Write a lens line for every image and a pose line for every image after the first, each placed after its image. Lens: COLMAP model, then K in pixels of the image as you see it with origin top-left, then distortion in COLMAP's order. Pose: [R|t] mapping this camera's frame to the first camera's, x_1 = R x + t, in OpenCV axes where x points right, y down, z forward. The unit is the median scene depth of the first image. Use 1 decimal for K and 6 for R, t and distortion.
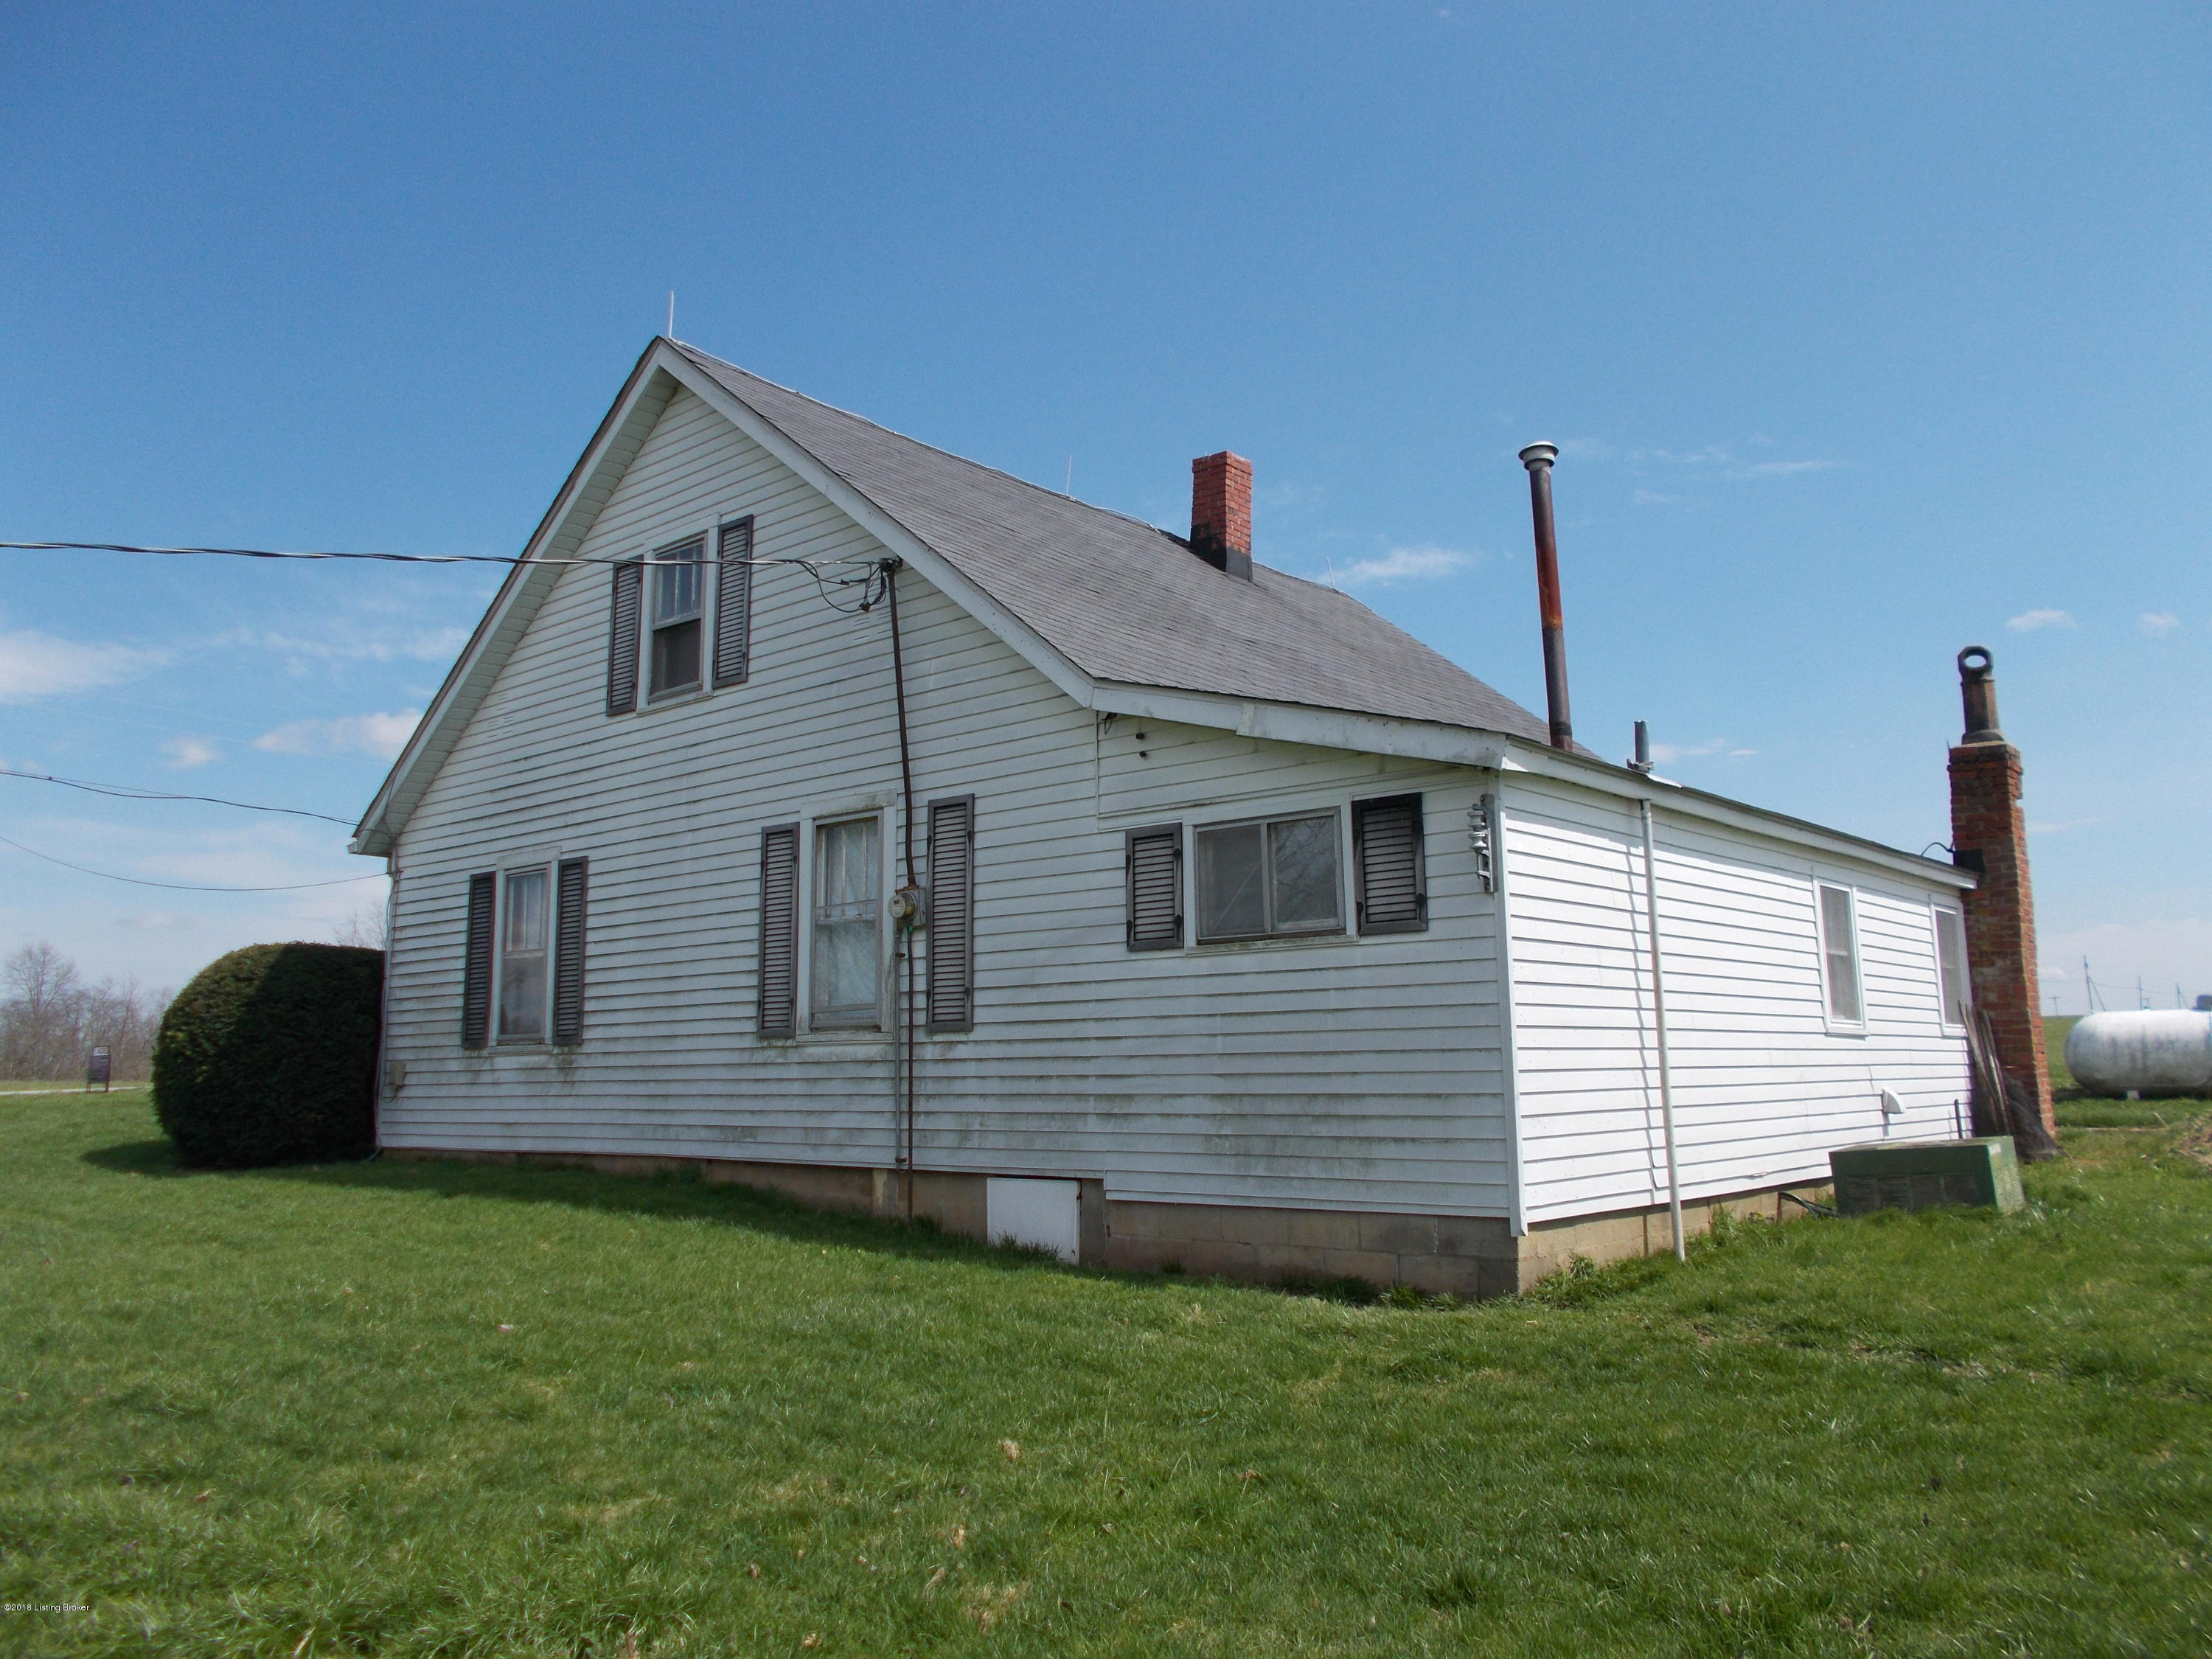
lens RADIAL K [[1663.3, 0, 1105.5], [0, 1663.3, 820.3], [0, 0, 1]] dist [0.015428, -0.018596]
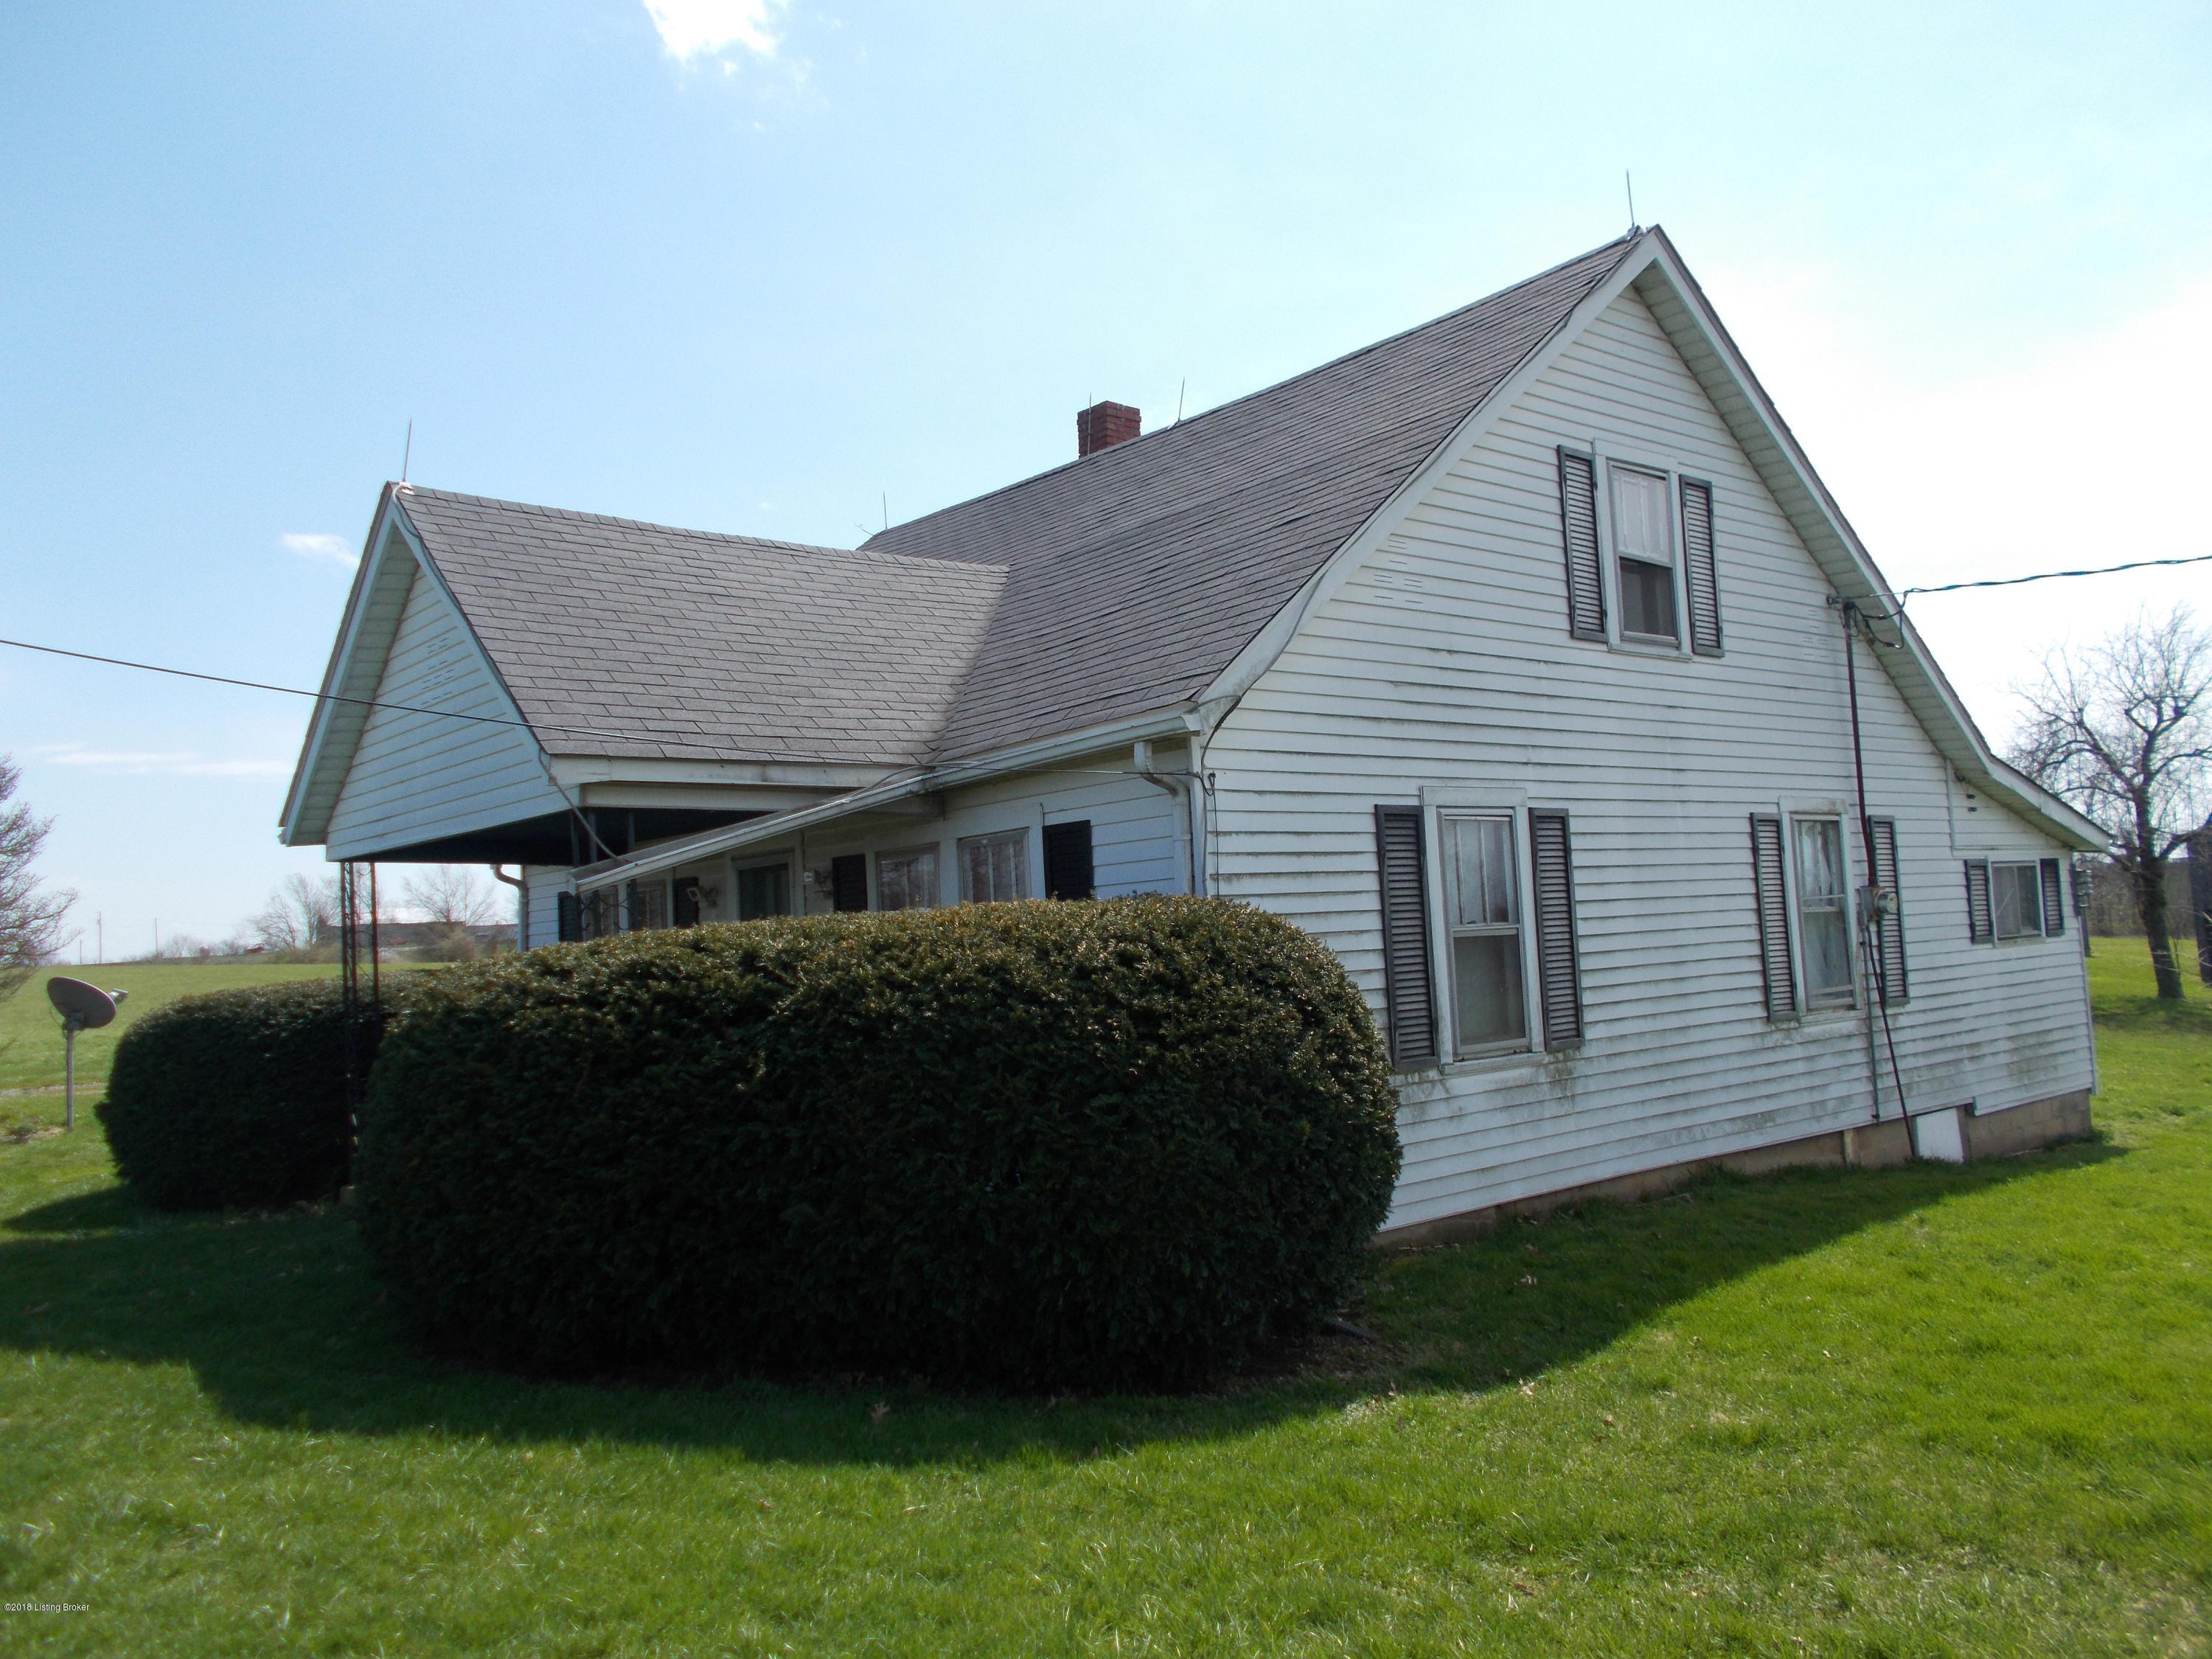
lens RADIAL K [[1663.3, 0, 1106.9], [0, 1663.3, 836.9], [0, 0, 1]] dist [0.015428, -0.018596]
pose [[0.178449, 0.071406, 0.981355, -1.209059], [-0.092451, 0.994168, -0.055527, 0.106058], [-0.979596, -0.080819, 0.184010, 1.150494]]
